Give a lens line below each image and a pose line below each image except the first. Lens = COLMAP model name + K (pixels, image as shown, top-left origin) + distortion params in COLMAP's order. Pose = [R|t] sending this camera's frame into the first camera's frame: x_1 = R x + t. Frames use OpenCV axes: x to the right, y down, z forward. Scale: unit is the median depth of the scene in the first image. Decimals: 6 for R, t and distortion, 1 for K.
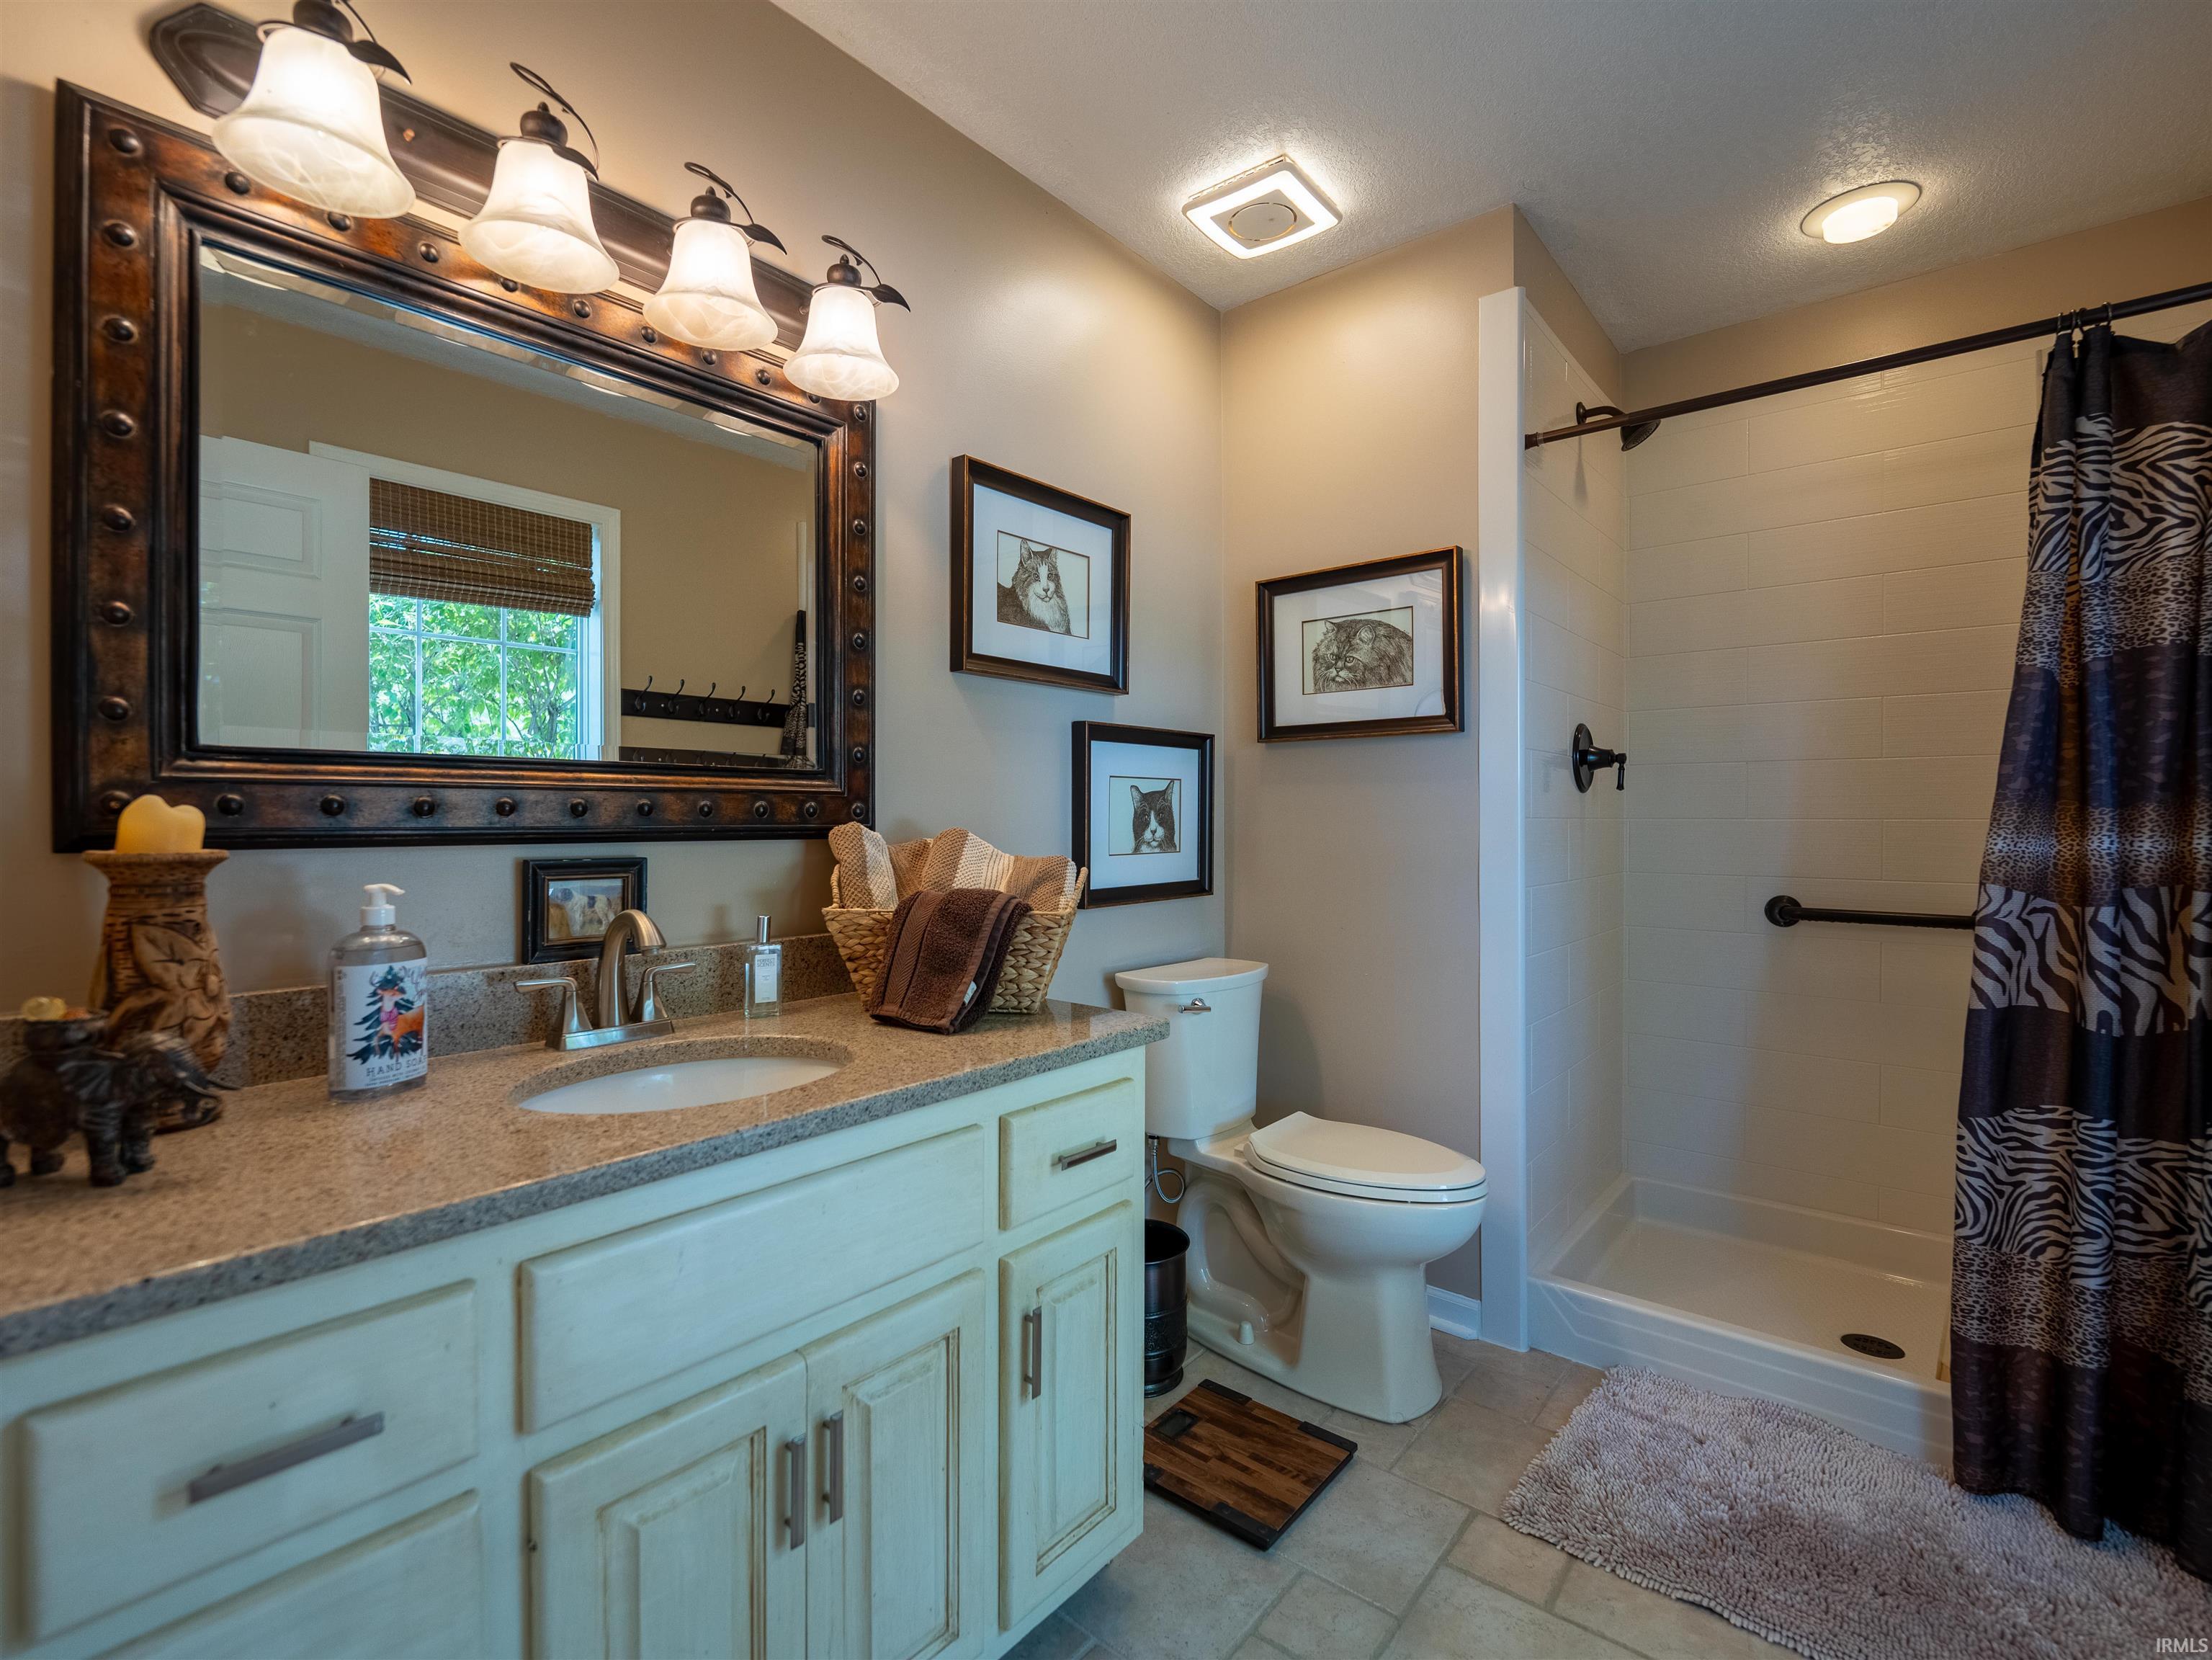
lens RADIAL K [[1020.2, 0, 1063.8], [0, 1020.2, 833.9], [0, 0, 1]] dist [0.001097, -0.007507]
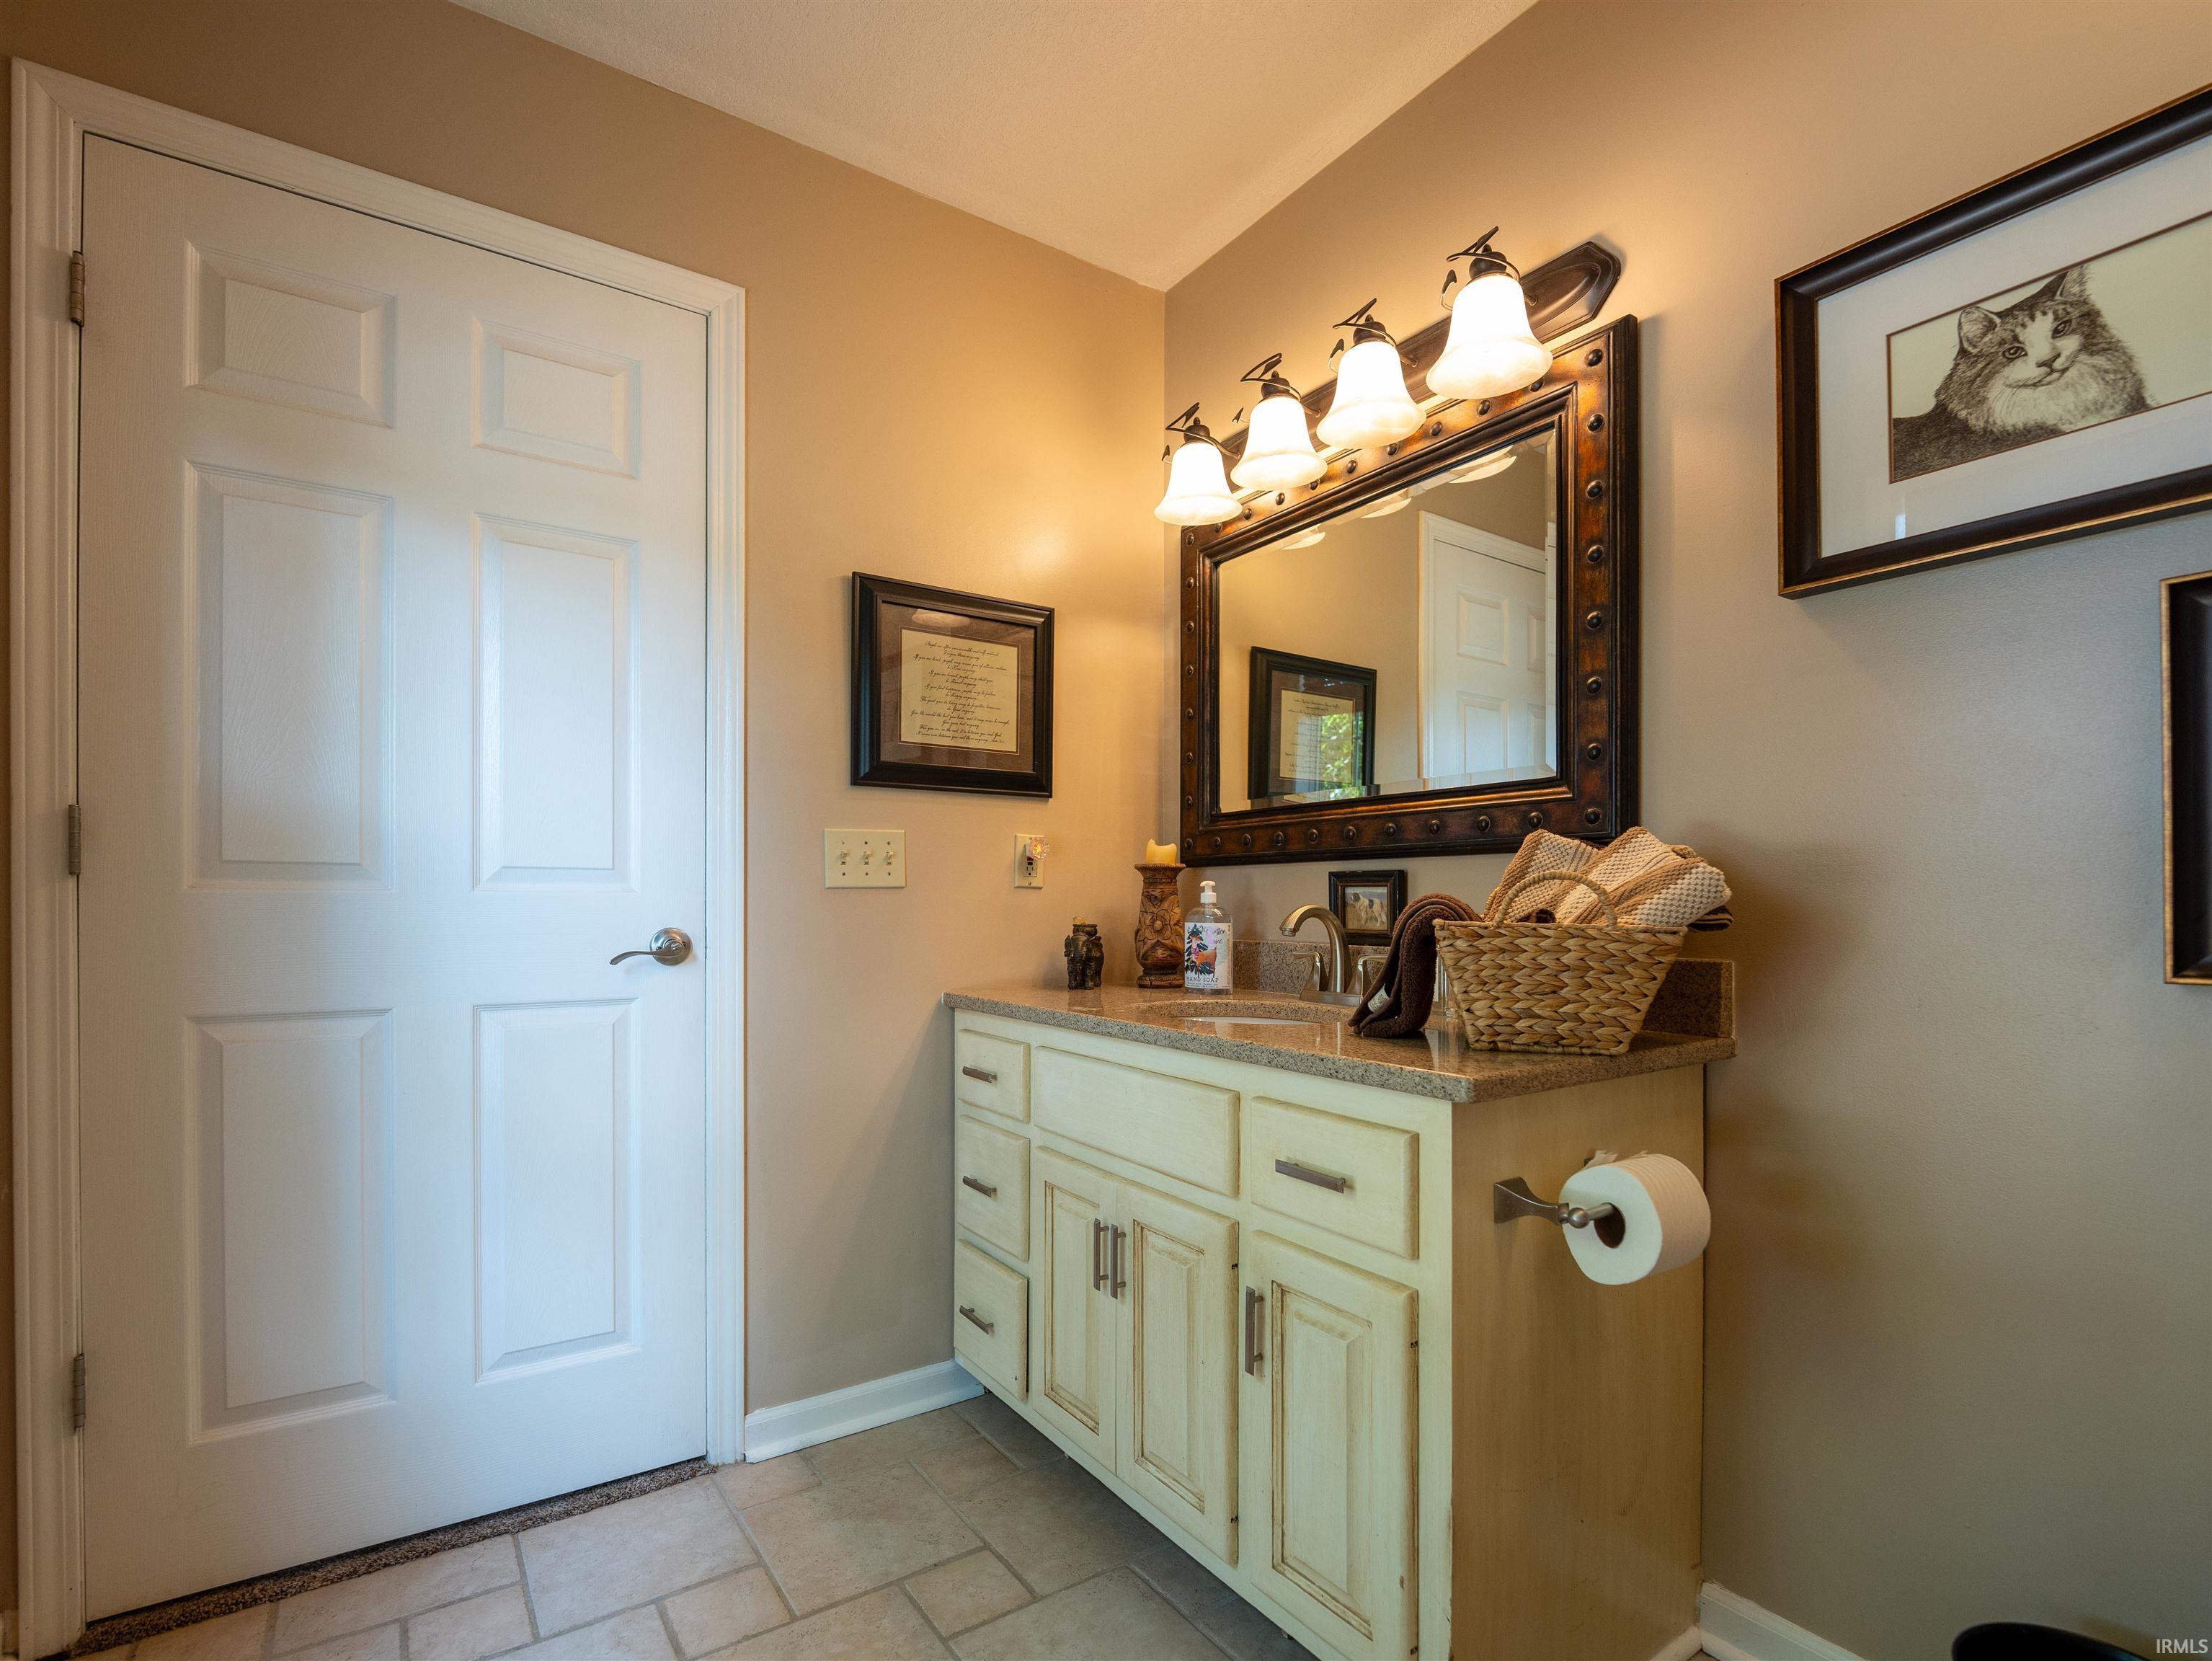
lens RADIAL K [[1024.4, 0, 1074.5], [0, 1024.4, 895.7], [0, 0, 1]] dist [-0.001506, -0.009250]
pose [[-0.272127, 0.001035, -0.962261, 0.888362], [-0.009318, 0.999950, 0.003711, 0.053378], [0.962216, 0.009976, -0.272104, 0.960123]]
